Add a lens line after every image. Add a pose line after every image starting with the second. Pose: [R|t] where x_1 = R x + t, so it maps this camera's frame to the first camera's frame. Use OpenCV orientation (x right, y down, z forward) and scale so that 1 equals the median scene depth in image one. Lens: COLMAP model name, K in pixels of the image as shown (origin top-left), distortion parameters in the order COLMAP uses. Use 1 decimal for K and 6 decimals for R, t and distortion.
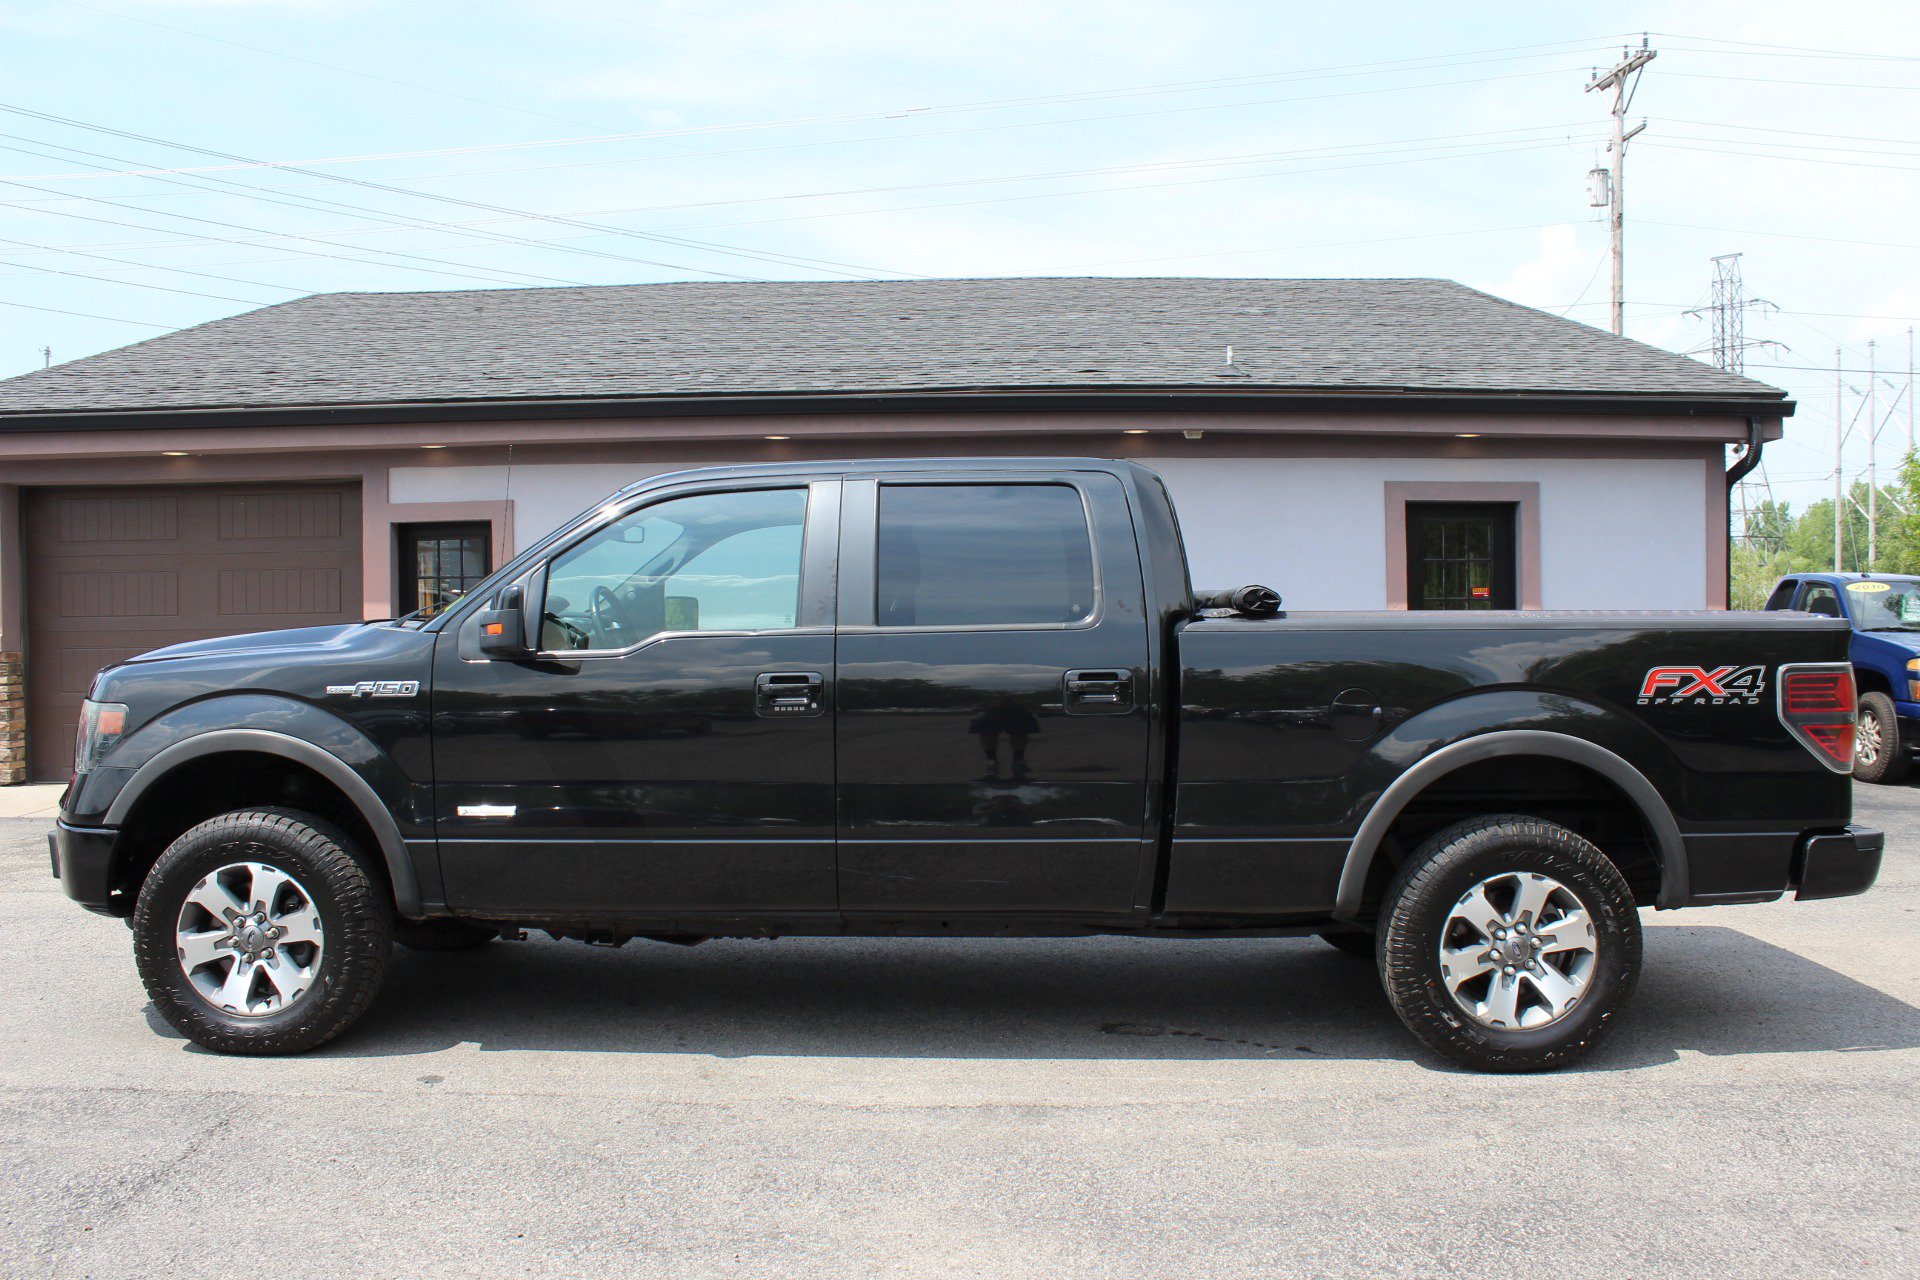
lens RADIAL K [[1595.9, 0, 957.5], [0, 1595.9, 665.0], [0, 0, 1]] dist [-0.161577, 0.146531]
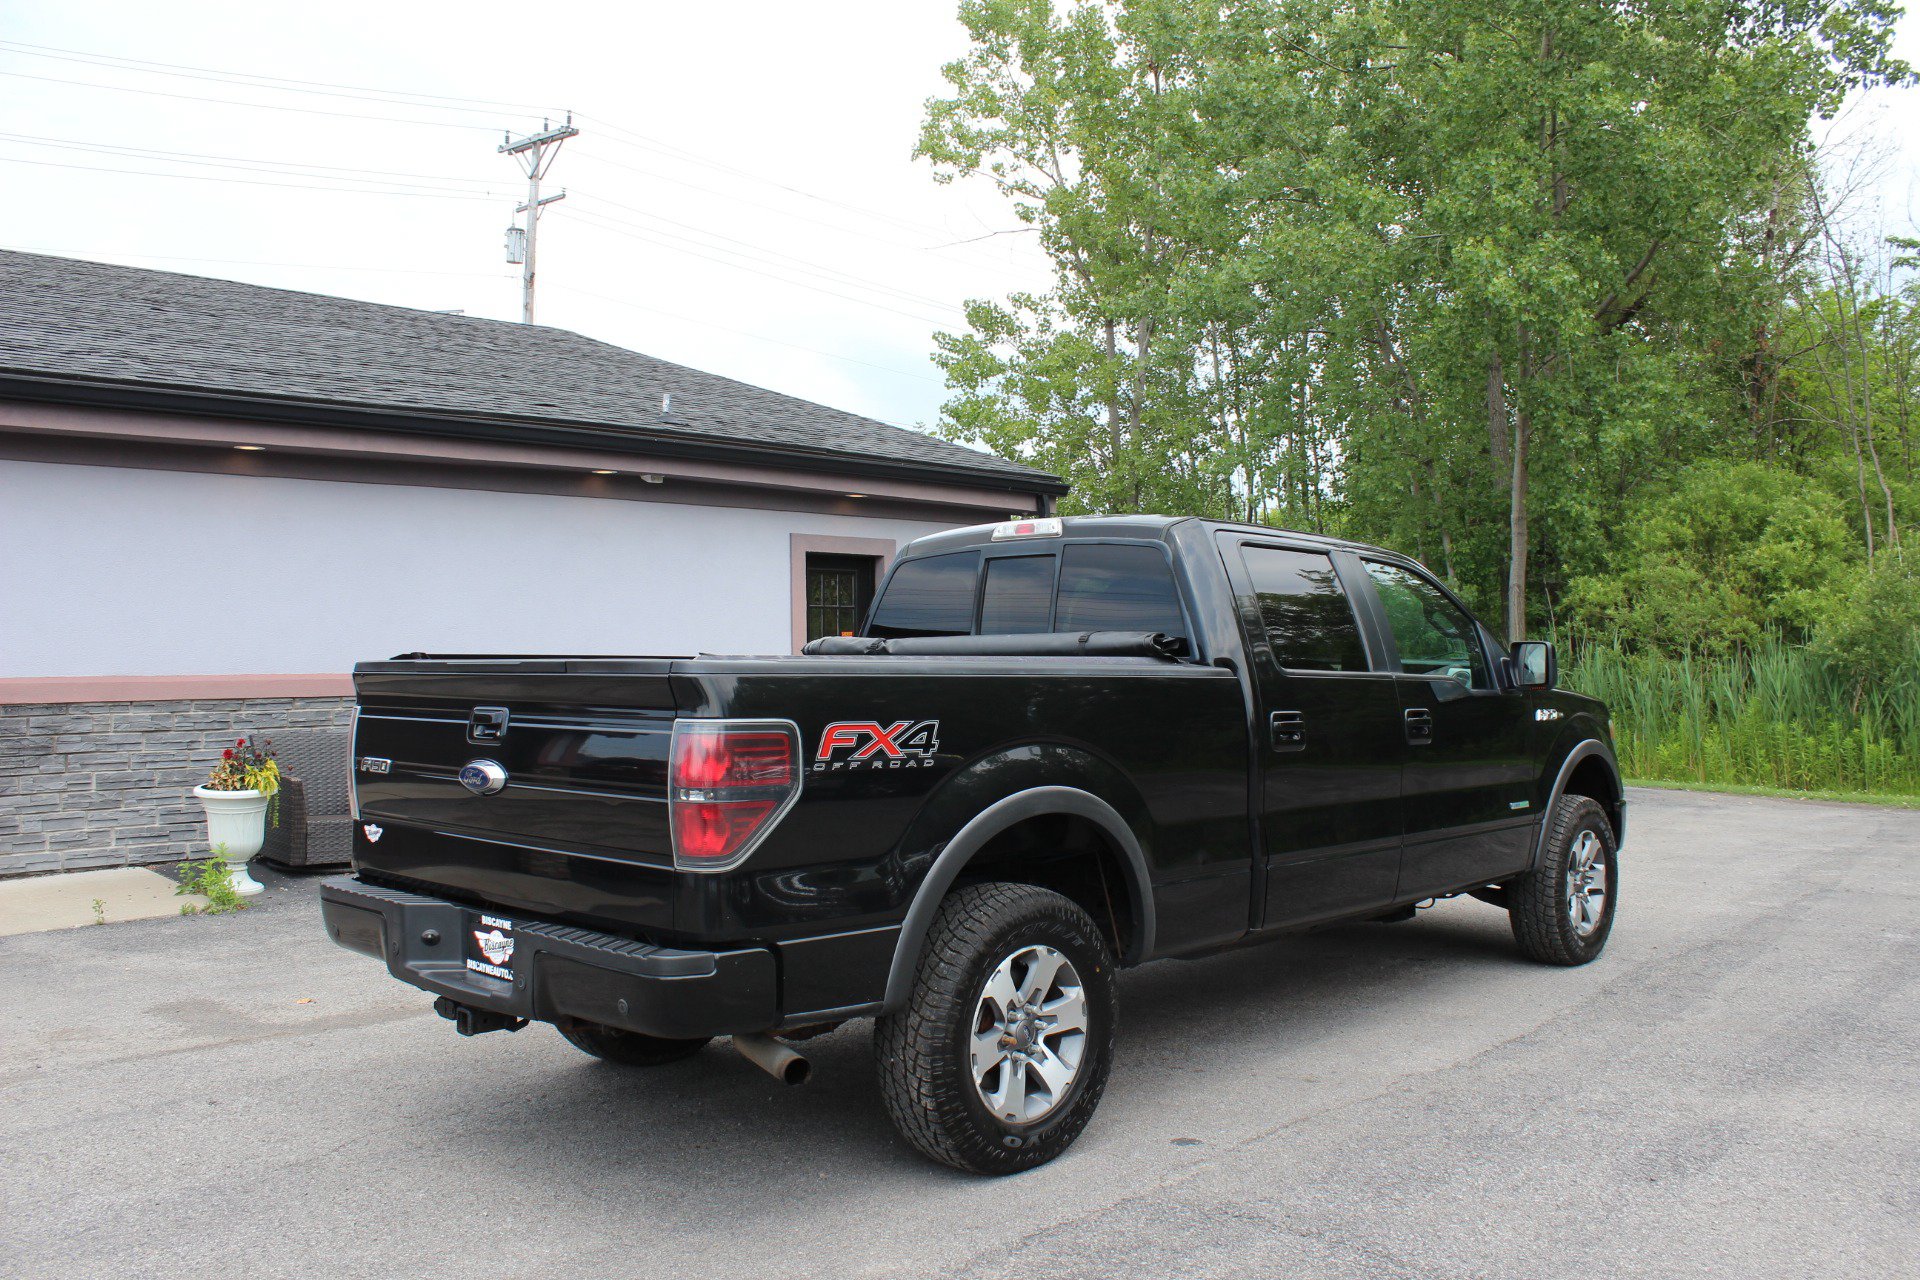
lens RADIAL K [[1610.8, 0, 960.0], [0, 1610.8, 640.0], [0, 0, 1]] dist [-0.161923, 0.149123]
pose [[0.686569, 0.004010, 0.727054, -0.450313], [0.025208, 0.999252, -0.029316, -0.008028], [-0.726628, 0.038455, 0.685954, 0.162277]]
